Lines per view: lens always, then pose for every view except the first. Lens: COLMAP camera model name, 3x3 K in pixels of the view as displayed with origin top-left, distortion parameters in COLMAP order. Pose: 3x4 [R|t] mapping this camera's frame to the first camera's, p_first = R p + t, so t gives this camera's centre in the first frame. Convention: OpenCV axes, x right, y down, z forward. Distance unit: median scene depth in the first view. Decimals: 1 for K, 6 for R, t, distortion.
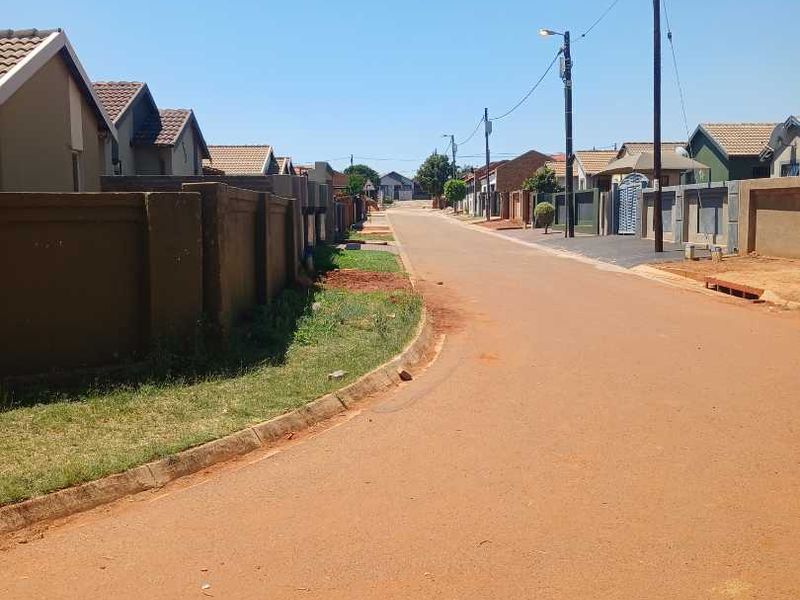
lens RADIAL K [[830.0, 0, 400.0], [0, 830.0, 300.0], [0, 0, 1]] dist [0.187192, -0.355118]
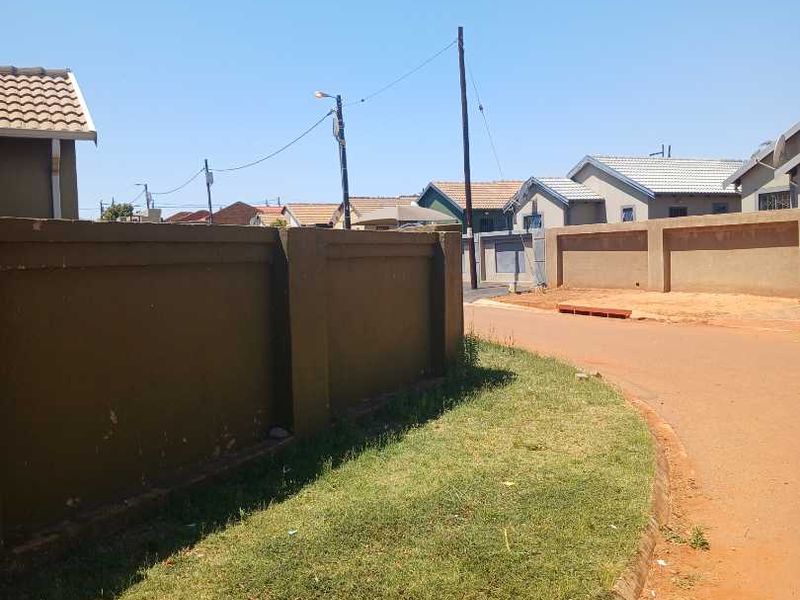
lens RADIAL K [[830.0, 0, 400.0], [0, 830.0, 300.0], [0, 0, 1]] dist [0.187192, -0.355118]
pose [[0.904381, -0.040938, 0.424757, -0.504734], [0.066810, 0.996696, -0.046188, 0.008855], [-0.421463, 0.070150, 0.904128, -0.002390]]
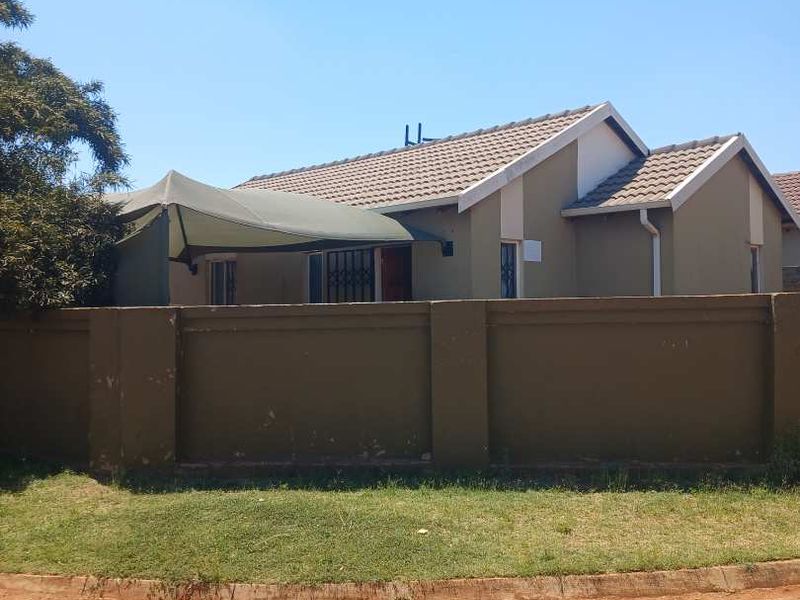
lens RADIAL K [[857.4, 0, 435.0], [0, 857.4, 301.1], [0, 0, 1]] dist [0.057645, -0.002603]
pose [[0.719555, -0.007092, -0.694399, 0.074895], [-0.059590, 0.995629, -0.071917, -0.012235], [0.691874, 0.093127, 0.715988, -0.009531]]
